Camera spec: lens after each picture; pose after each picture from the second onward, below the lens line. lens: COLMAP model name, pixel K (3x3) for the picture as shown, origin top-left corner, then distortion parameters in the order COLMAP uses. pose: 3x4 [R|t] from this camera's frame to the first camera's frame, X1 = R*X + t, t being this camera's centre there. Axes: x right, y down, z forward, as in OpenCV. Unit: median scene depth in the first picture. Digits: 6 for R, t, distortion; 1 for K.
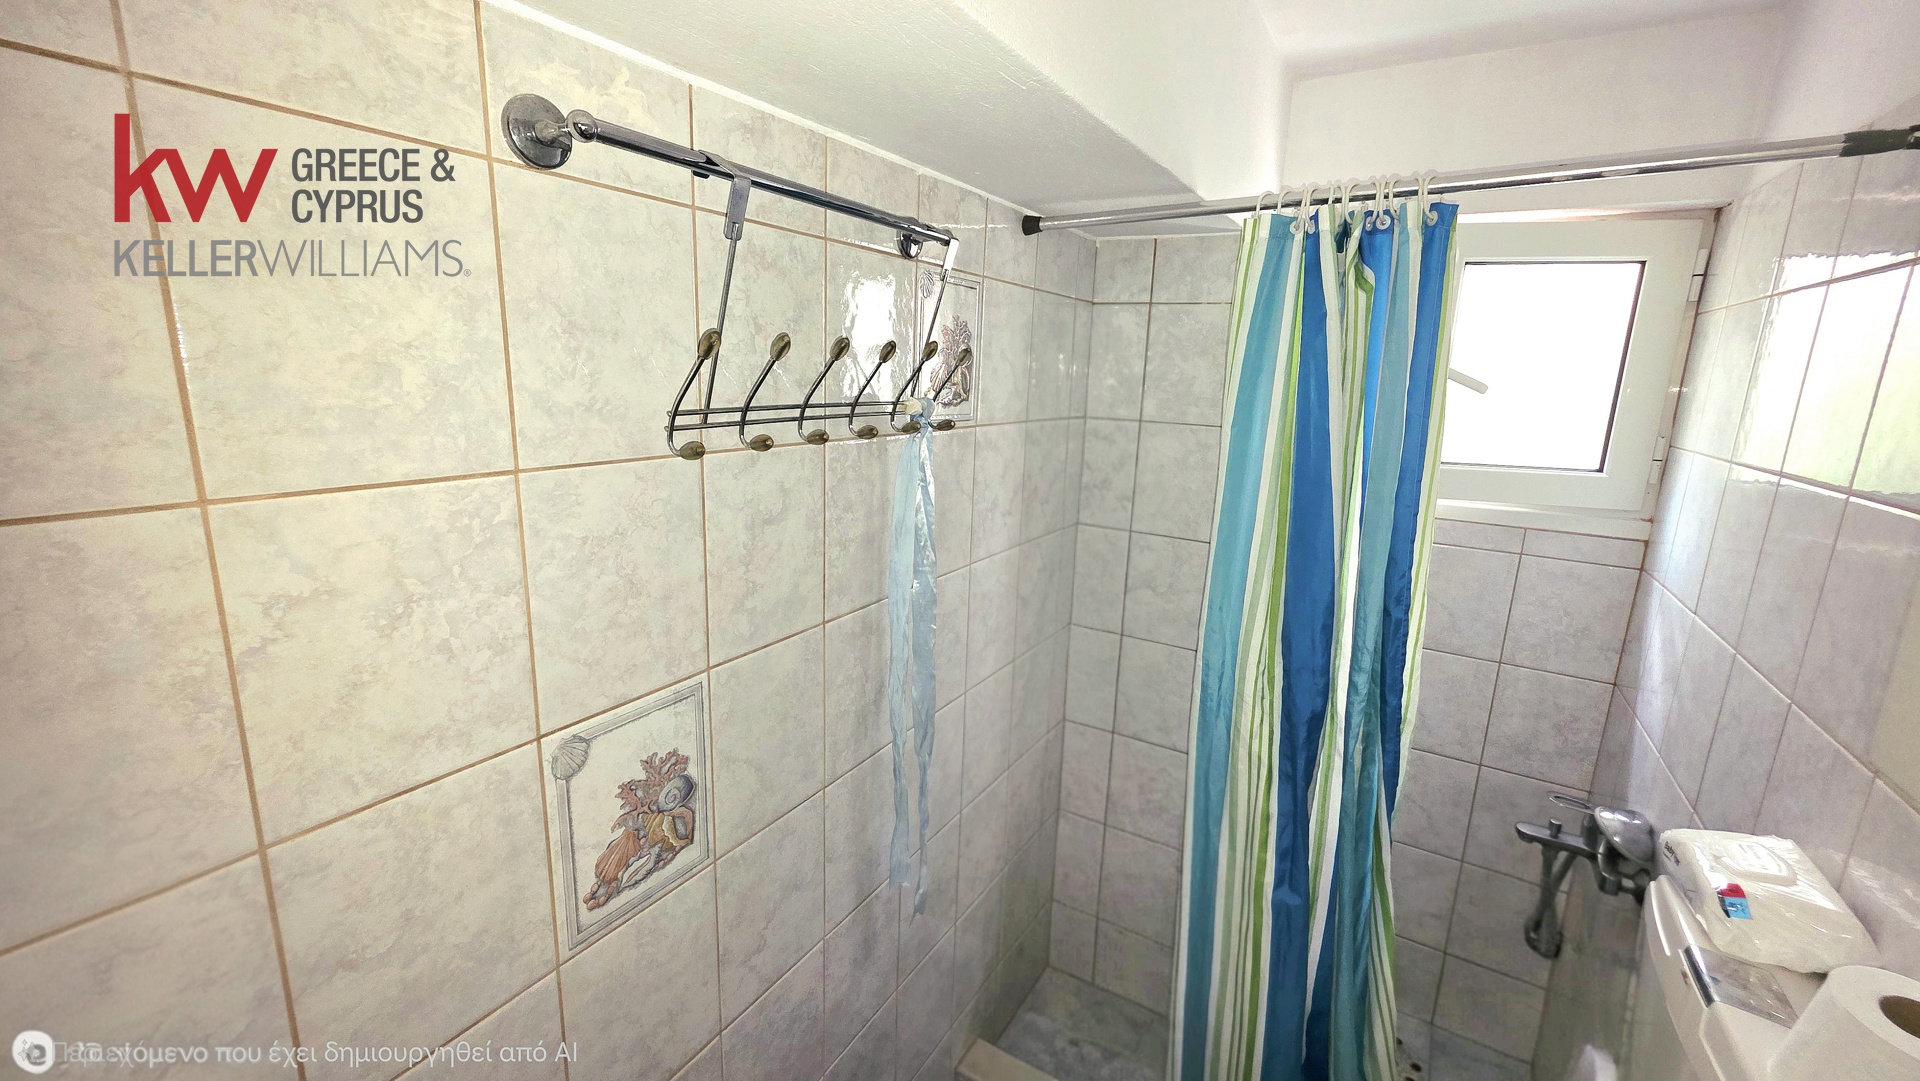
lens RADIAL K [[764.8, 0, 968.6], [0, 764.8, 531.6], [0, 0, 1]] dist [0.000059, -0.000563]
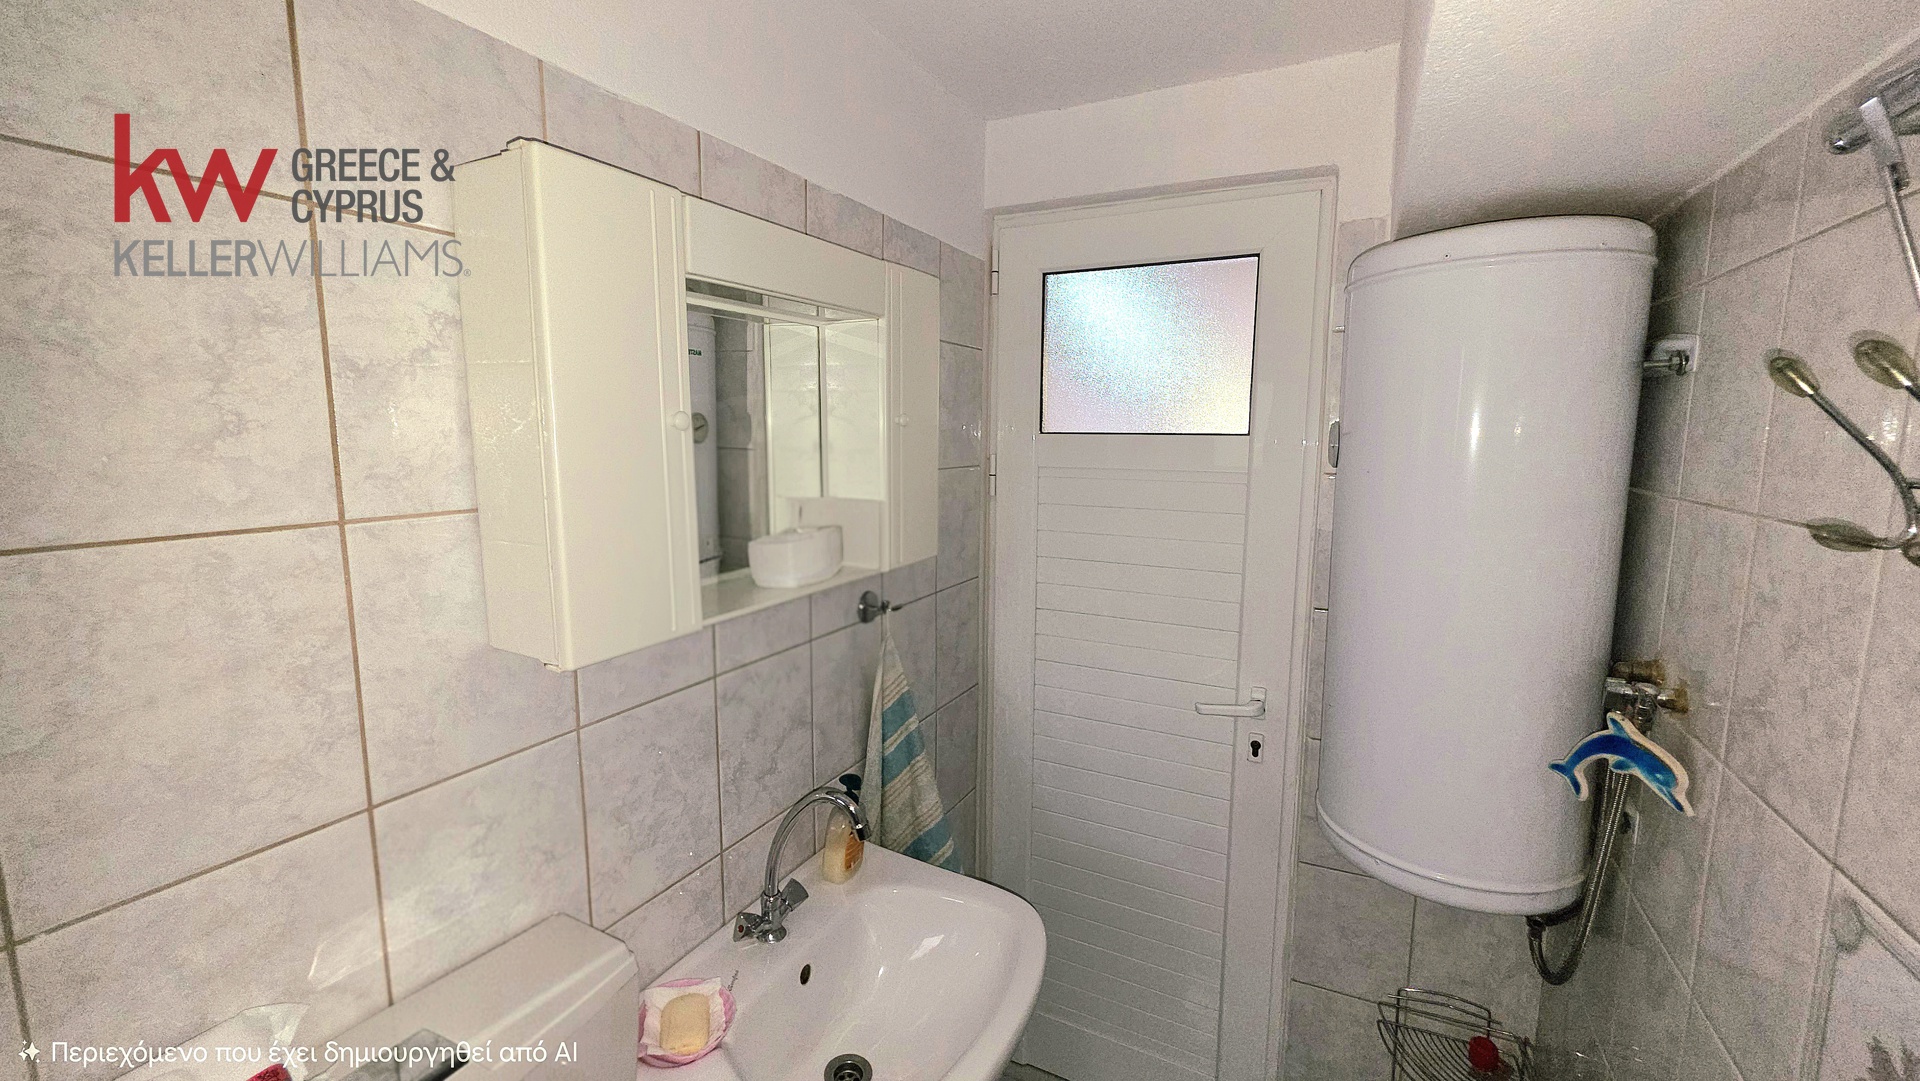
lens RADIAL K [[764.8, 0, 963.8], [0, 764.8, 529.7], [0, 0, 1]] dist [0.000059, -0.000563]
pose [[-0.997152, -0.031843, -0.068363, 0.371716], [-0.053186, 0.939598, 0.338124, -0.250440], [0.053467, 0.340797, -0.938615, 1.348659]]
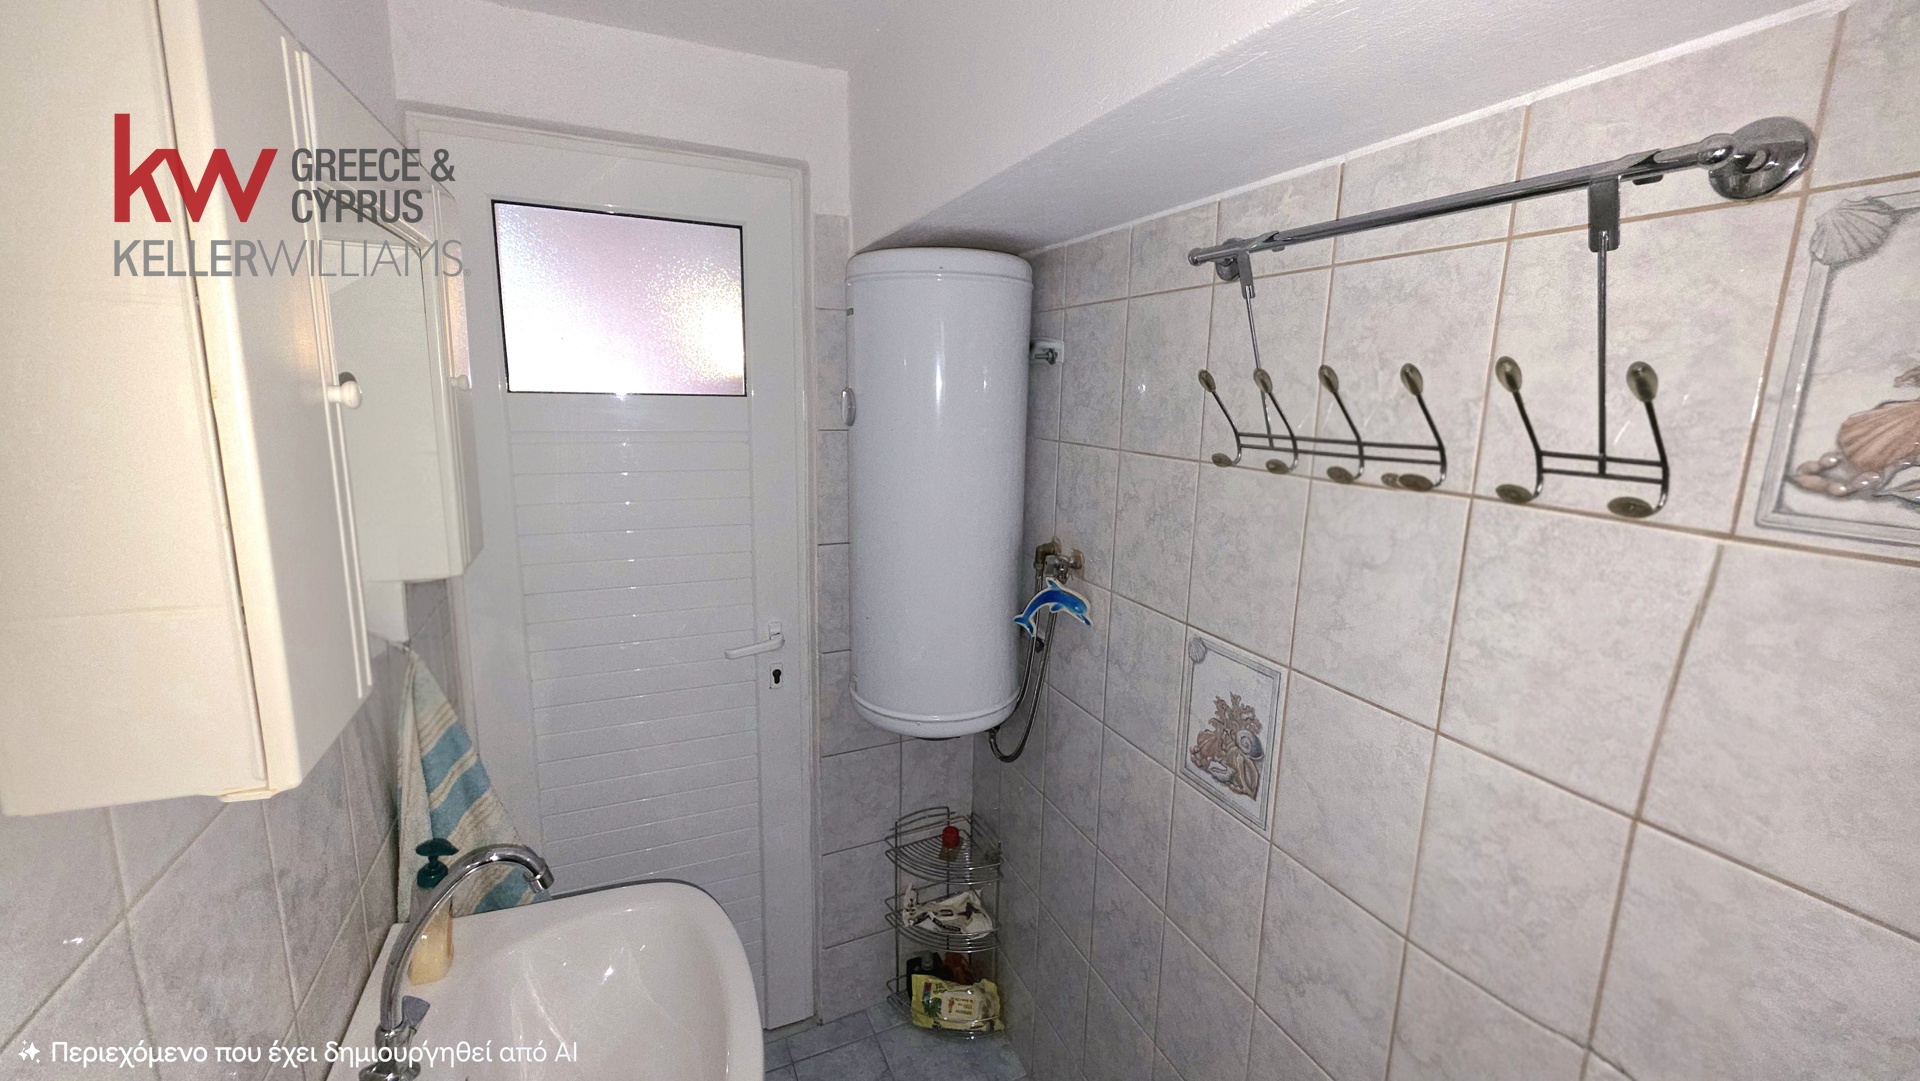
lens RADIAL K [[764.8, 0, 968.2], [0, 764.8, 528.8], [0, 0, 1]] dist [0.000059, -0.000563]
pose [[-0.575311, 0.099857, -0.811816, 0.865605], [-0.219475, 0.937275, 0.270825, -0.223605], [0.787939, 0.333982, -0.517309, 1.191821]]
